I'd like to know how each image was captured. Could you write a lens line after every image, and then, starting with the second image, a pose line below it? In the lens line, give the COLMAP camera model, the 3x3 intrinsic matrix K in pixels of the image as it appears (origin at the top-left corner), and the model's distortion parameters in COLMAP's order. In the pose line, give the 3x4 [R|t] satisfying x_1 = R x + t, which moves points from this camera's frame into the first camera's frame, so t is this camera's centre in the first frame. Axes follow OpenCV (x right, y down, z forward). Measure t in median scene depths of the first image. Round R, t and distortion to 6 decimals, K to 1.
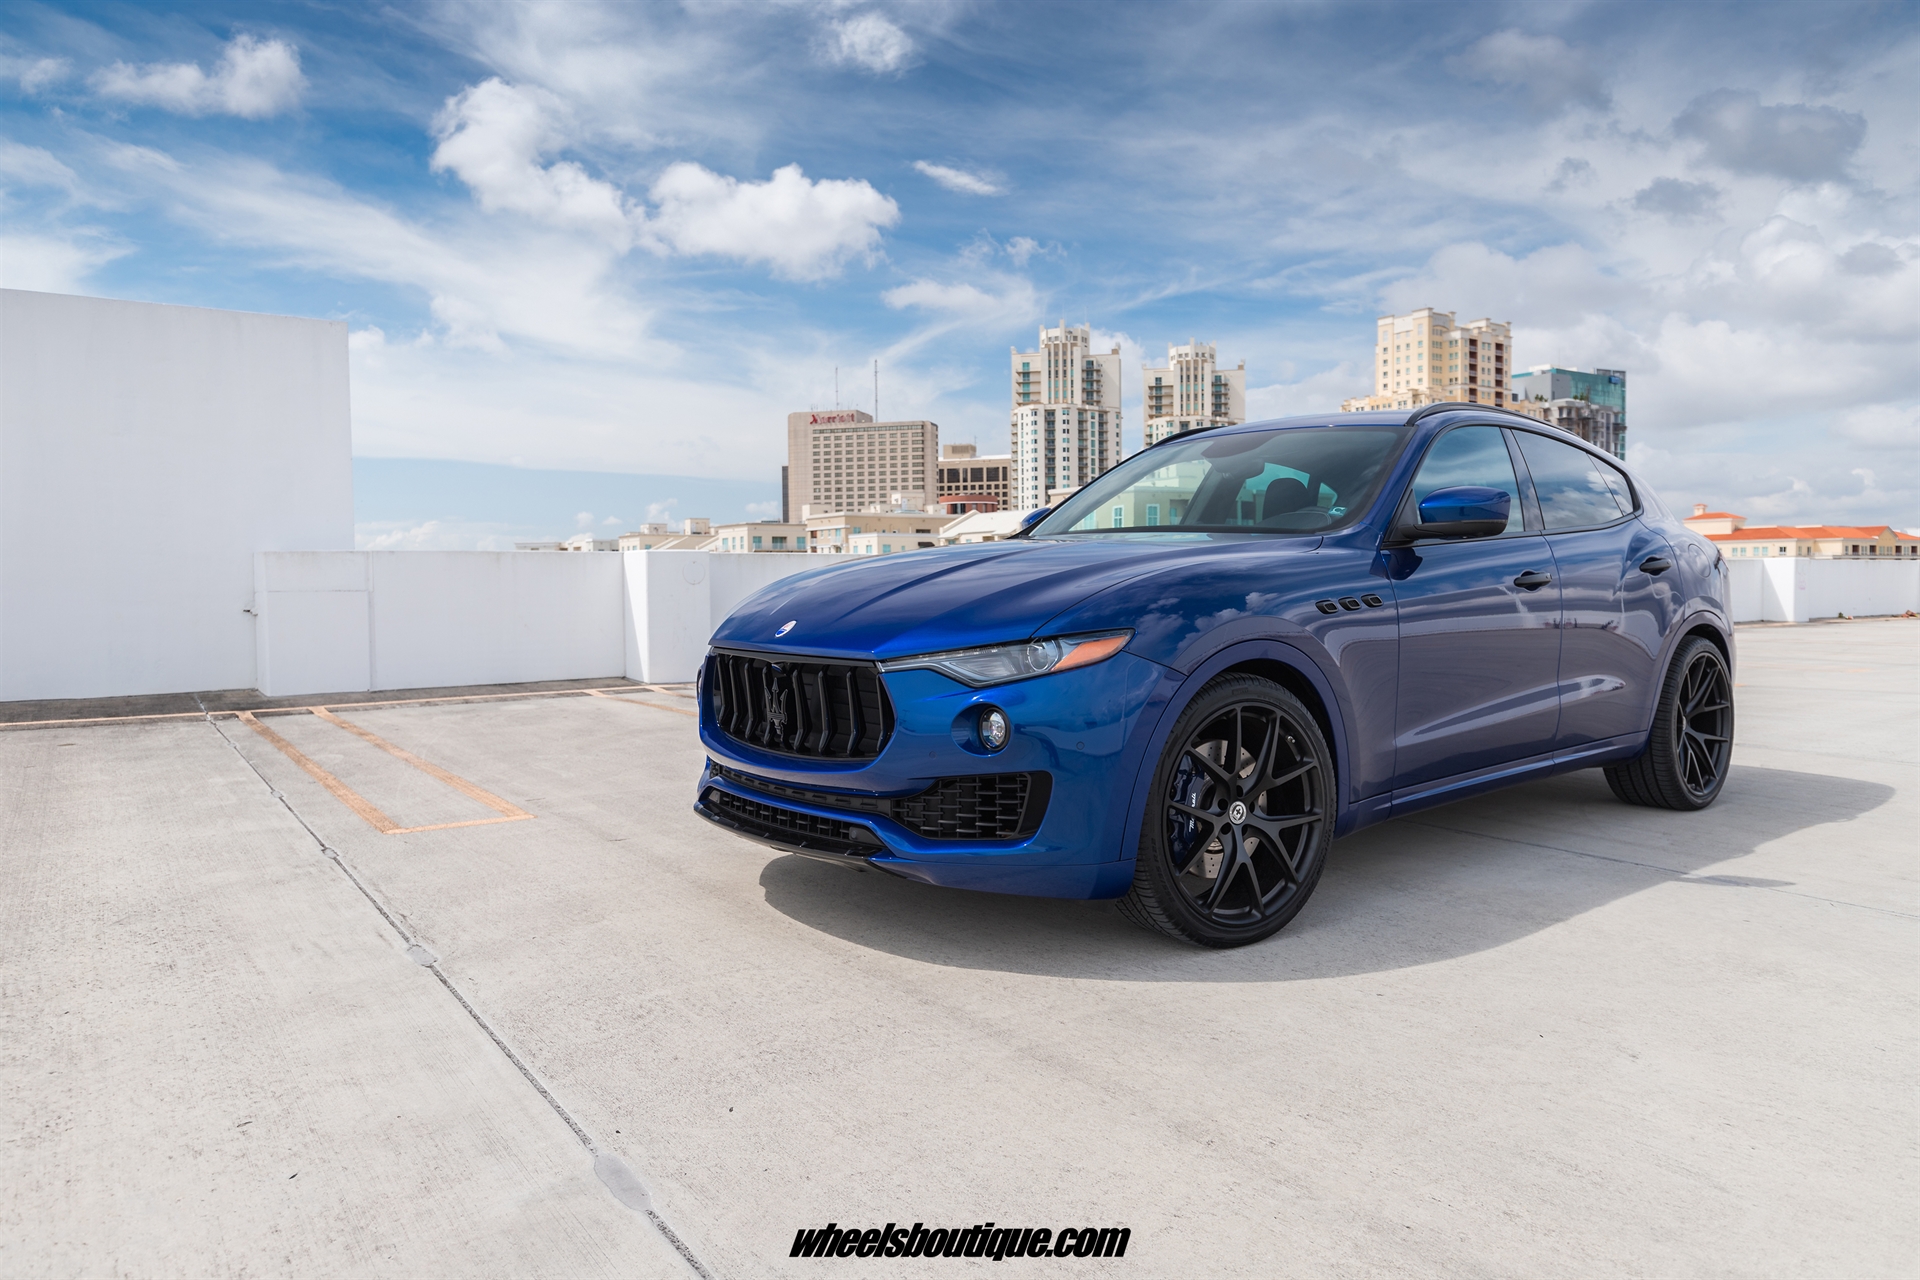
lens RADIAL K [[1358.7, 0, 952.3], [0, 1358.7, 634.3], [0, 0, 1]] dist [0.010242, 0.001009]
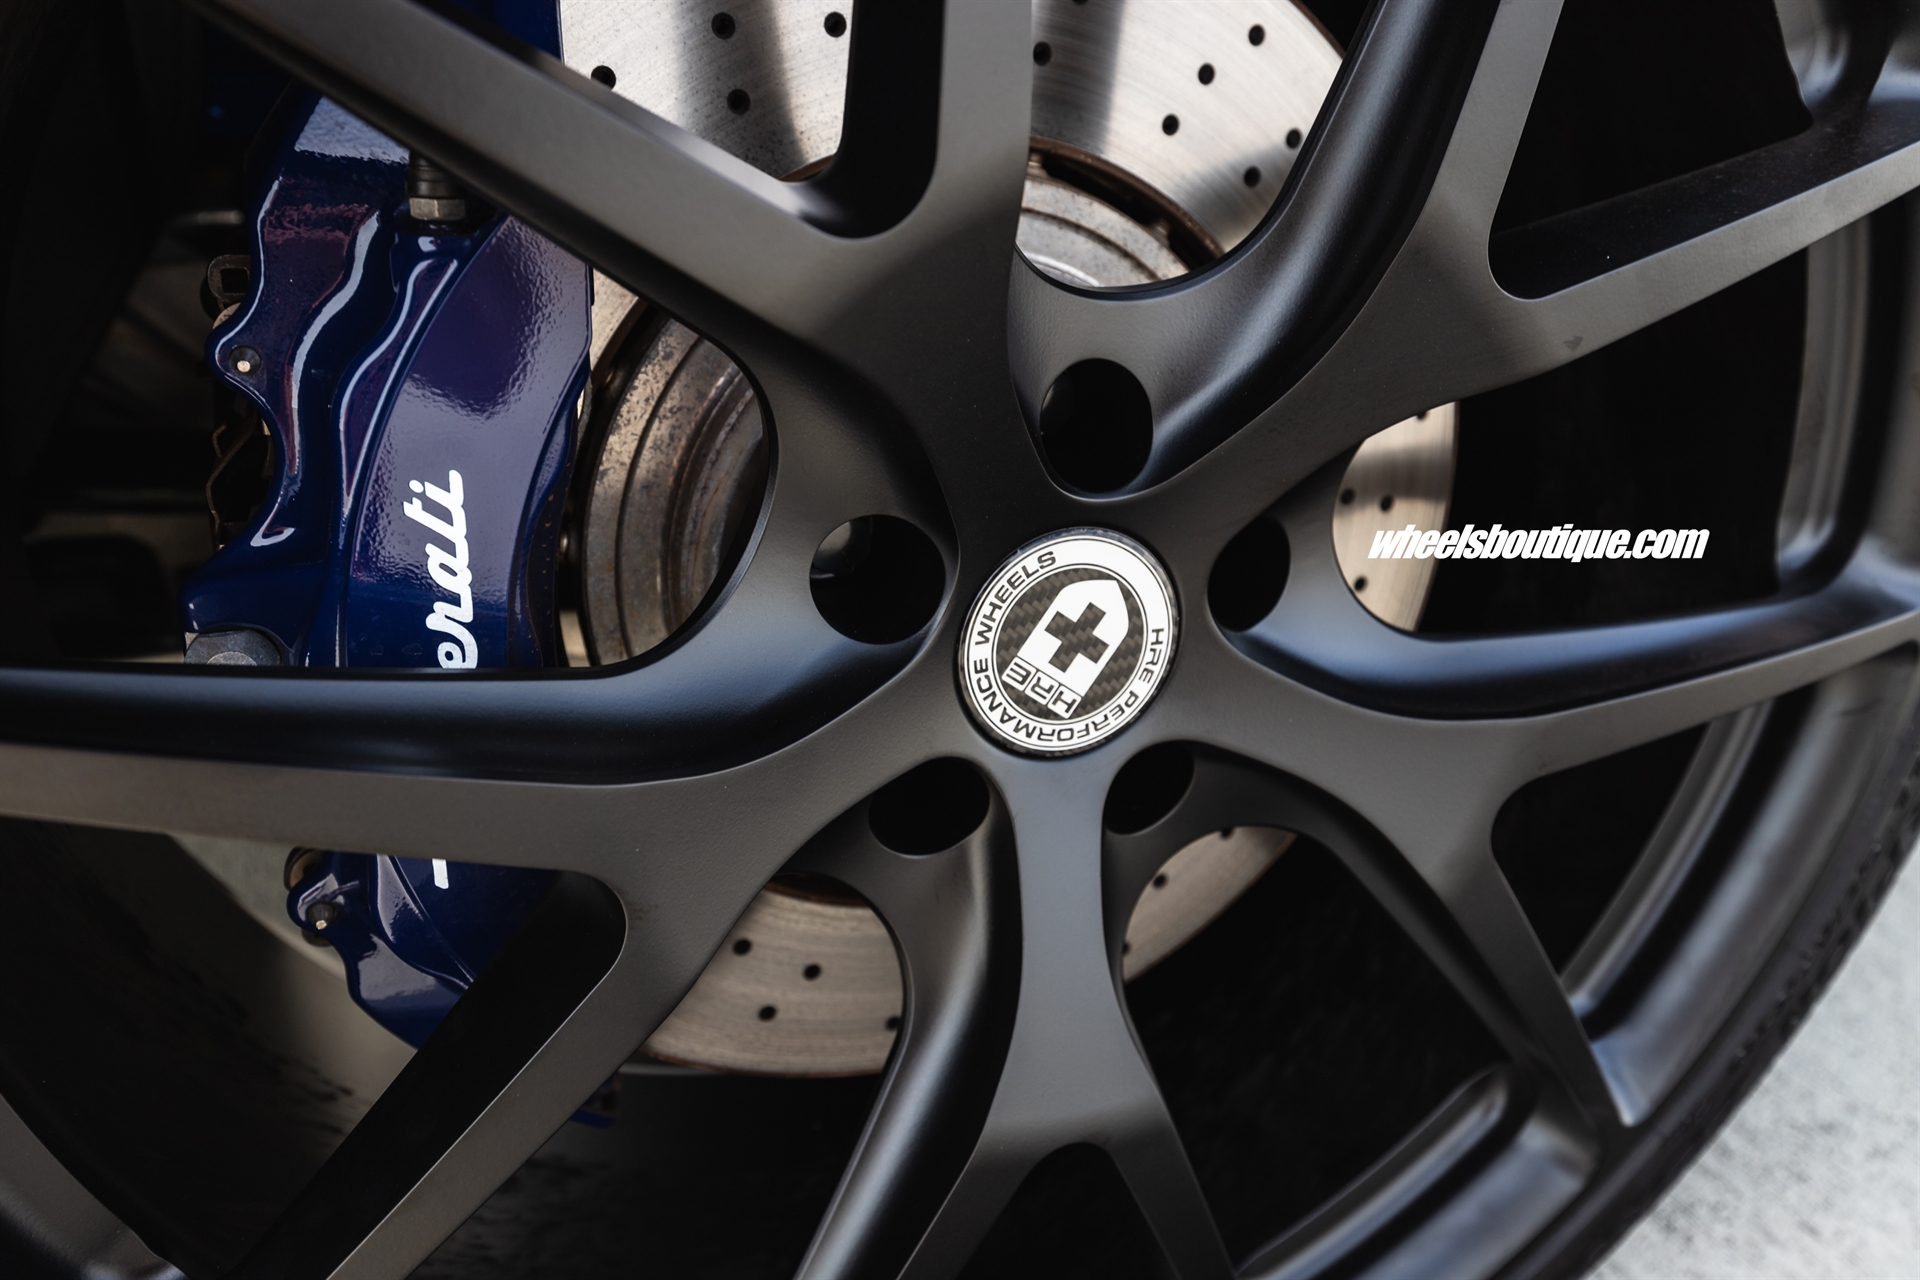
lens RADIAL K [[1478.5, 0, 962.2], [0, 1478.5, 638.3], [0, 0, 1]] dist [-0.003993, -0.001409]
pose [[0.988216, 0.055592, -0.142615, 0.216809], [0.001461, 0.928247, 0.371961, 0.091608], [0.153060, -0.367787, 0.917227, 0.901040]]
